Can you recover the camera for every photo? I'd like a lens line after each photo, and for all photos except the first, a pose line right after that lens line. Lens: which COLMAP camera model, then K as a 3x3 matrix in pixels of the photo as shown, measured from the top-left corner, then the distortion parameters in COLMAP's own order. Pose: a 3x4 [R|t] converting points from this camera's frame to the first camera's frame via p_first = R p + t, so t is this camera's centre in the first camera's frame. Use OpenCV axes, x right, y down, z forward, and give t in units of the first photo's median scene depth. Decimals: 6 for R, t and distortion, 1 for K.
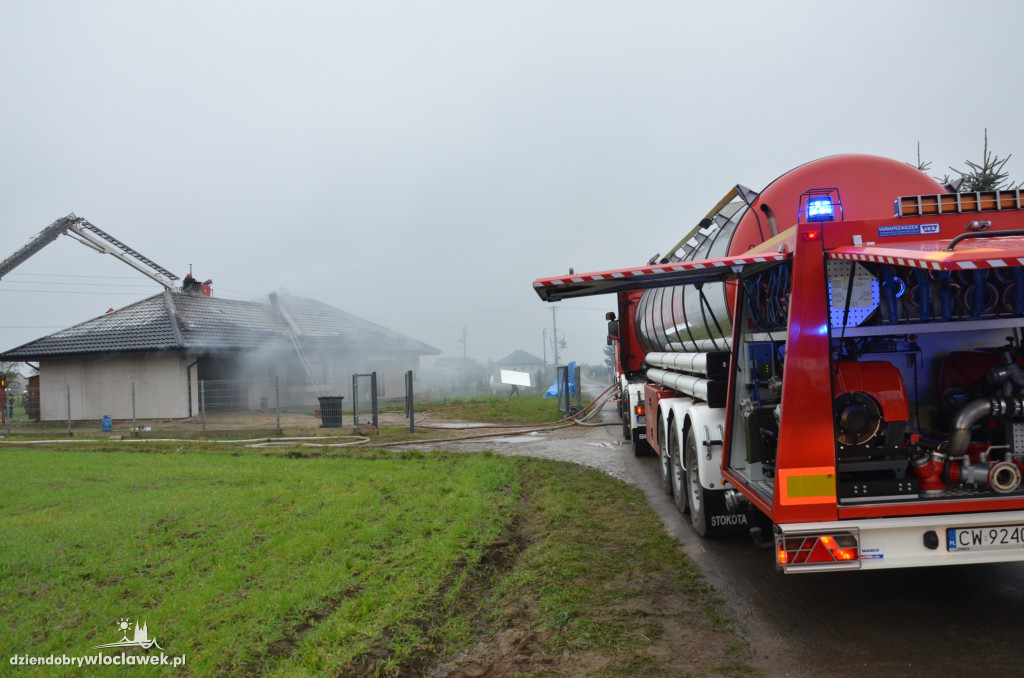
lens RADIAL K [[835.6, 0, 512.3], [0, 835.6, 362.2], [0, 0, 1]] dist [-0.035722, 0.006659]
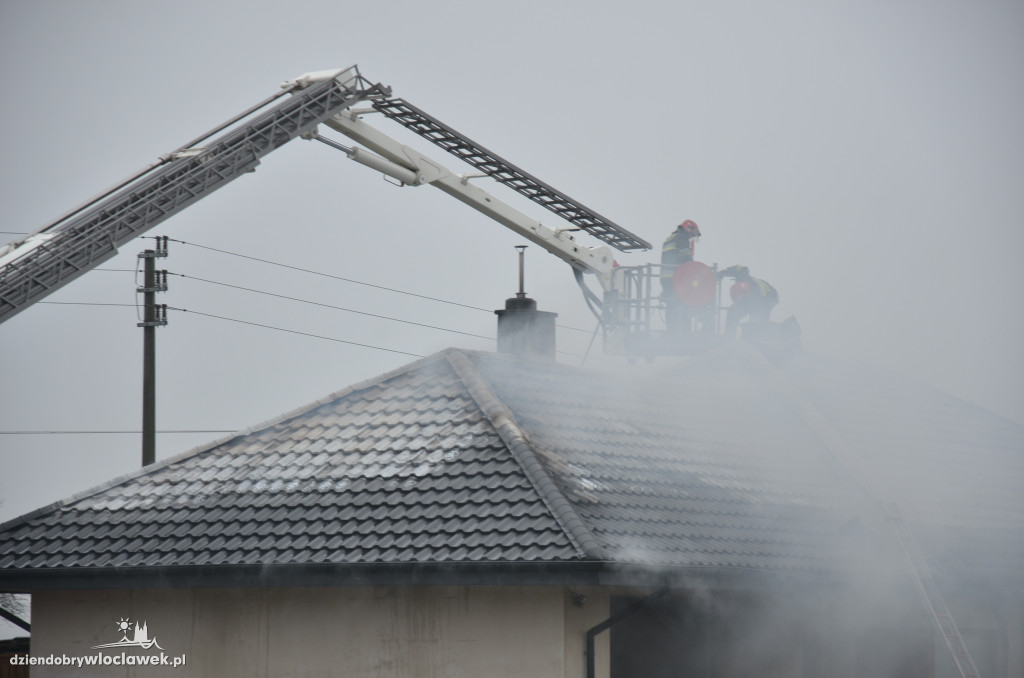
lens RADIAL K [[4795.7, 0, 510.3], [0, 4795.7, 450.9], [0, 0, 1]] dist [0.379024, 9.461615]
pose [[0.980130, 0.029407, -0.196164, -0.242110], [-0.036266, 0.998847, -0.031465, -0.008990], [0.195012, 0.037954, 0.980066, -1.447751]]
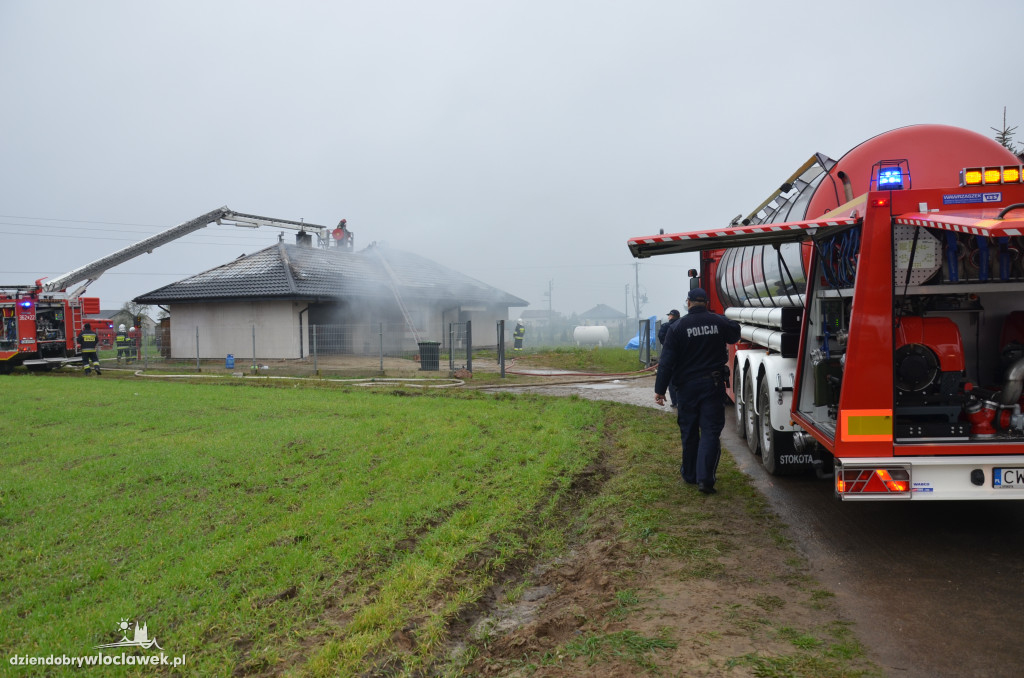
lens RADIAL K [[794.8, 0, 512.9], [0, 794.8, 358.6], [0, 0, 1]] dist [-0.035719, 0.002269]
pose [[0.994538, 0.028193, -0.100500, -0.006774], [-0.022633, 0.998172, 0.056043, 0.003138], [0.101896, -0.053462, 0.993357, -0.040489]]
